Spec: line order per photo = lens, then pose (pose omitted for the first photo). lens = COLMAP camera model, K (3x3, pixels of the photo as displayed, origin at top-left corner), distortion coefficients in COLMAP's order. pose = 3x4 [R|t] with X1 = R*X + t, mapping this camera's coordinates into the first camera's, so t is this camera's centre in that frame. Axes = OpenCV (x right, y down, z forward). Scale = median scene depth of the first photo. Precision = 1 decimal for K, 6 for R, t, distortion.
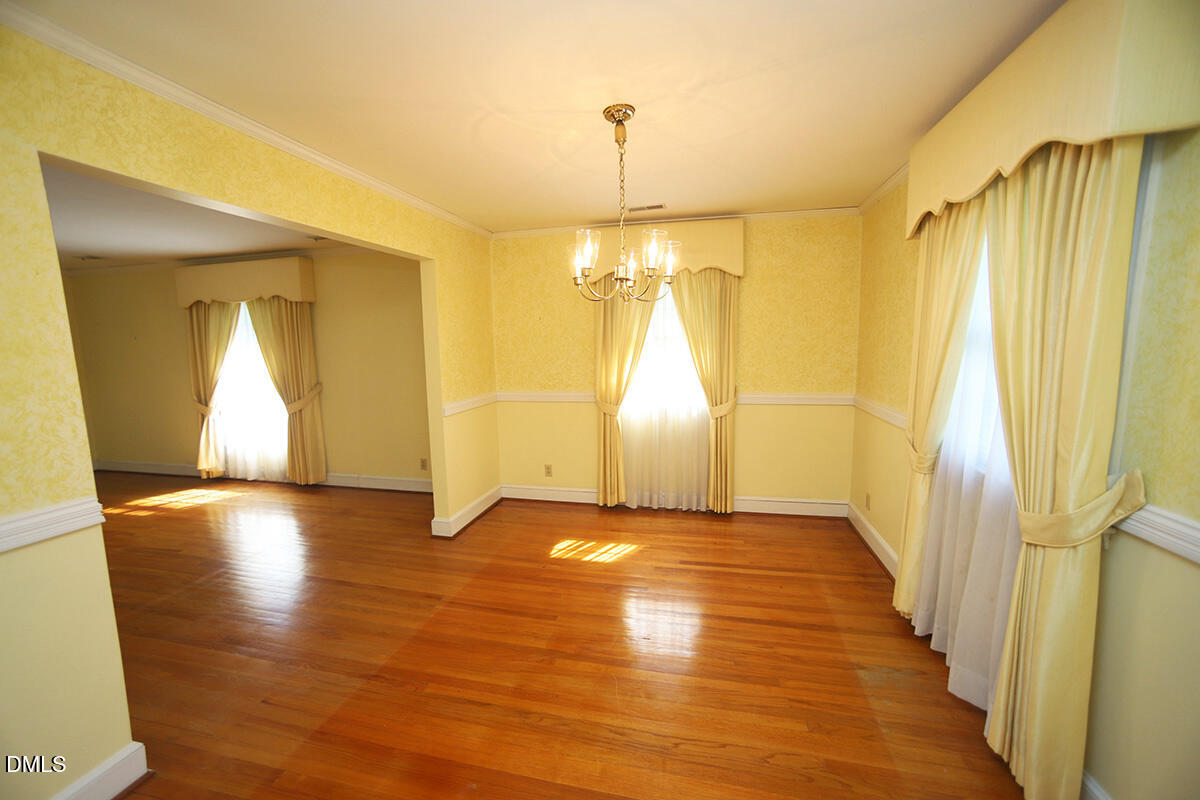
lens RADIAL K [[478.9, 0, 604.9], [0, 478.9, 399.3], [0, 0, 1]] dist [-0.026954, 0.003795]
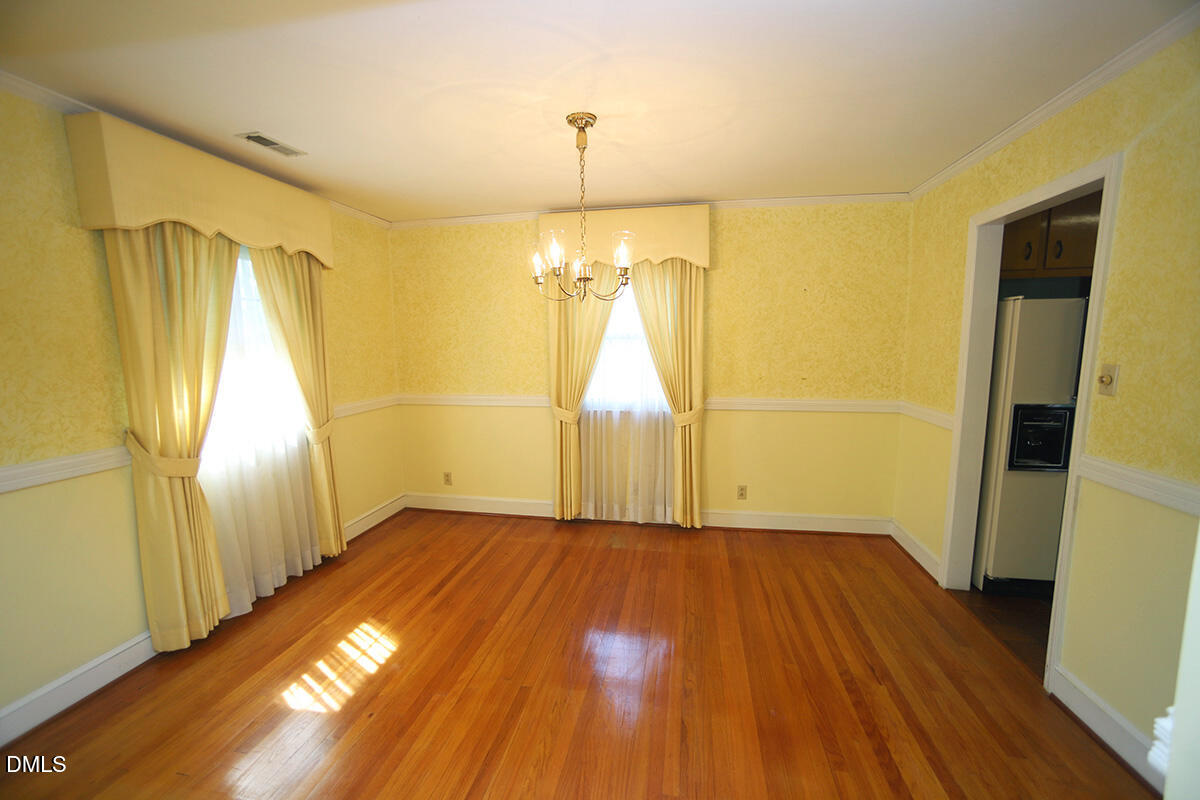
lens RADIAL K [[478.9, 0, 595.4], [0, 478.9, 396.8], [0, 0, 1]] dist [-0.026954, 0.003795]
pose [[-0.016779, -0.104530, 0.994380, -0.565152], [0.133933, 0.985322, 0.105838, -0.057851], [-0.990848, 0.134956, -0.002533, 0.552736]]
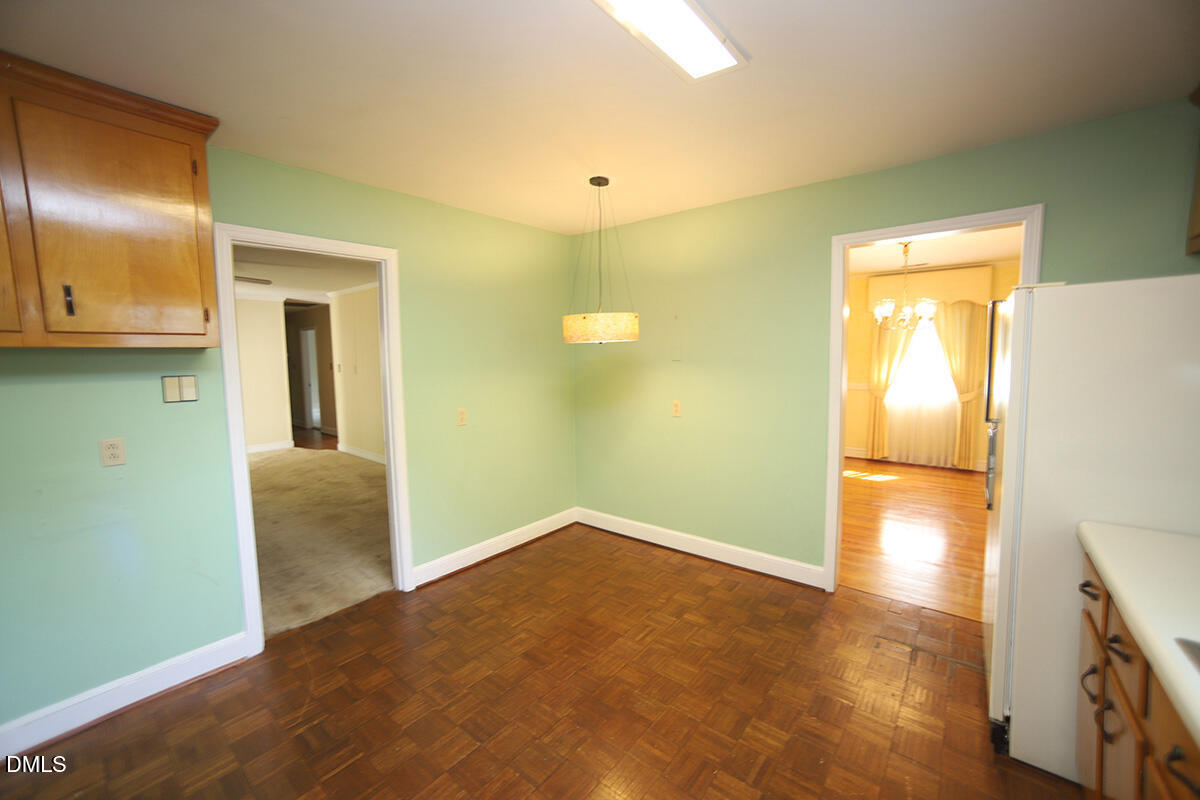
lens RADIAL K [[478.9, 0, 602.5], [0, 478.9, 399.8], [0, 0, 1]] dist [-0.026954, 0.003795]
pose [[0.888981, 0.052207, -0.454958, -0.087519], [-0.063566, 0.997931, -0.009694, 0.109666], [0.453511, 0.037538, 0.890460, -0.751309]]
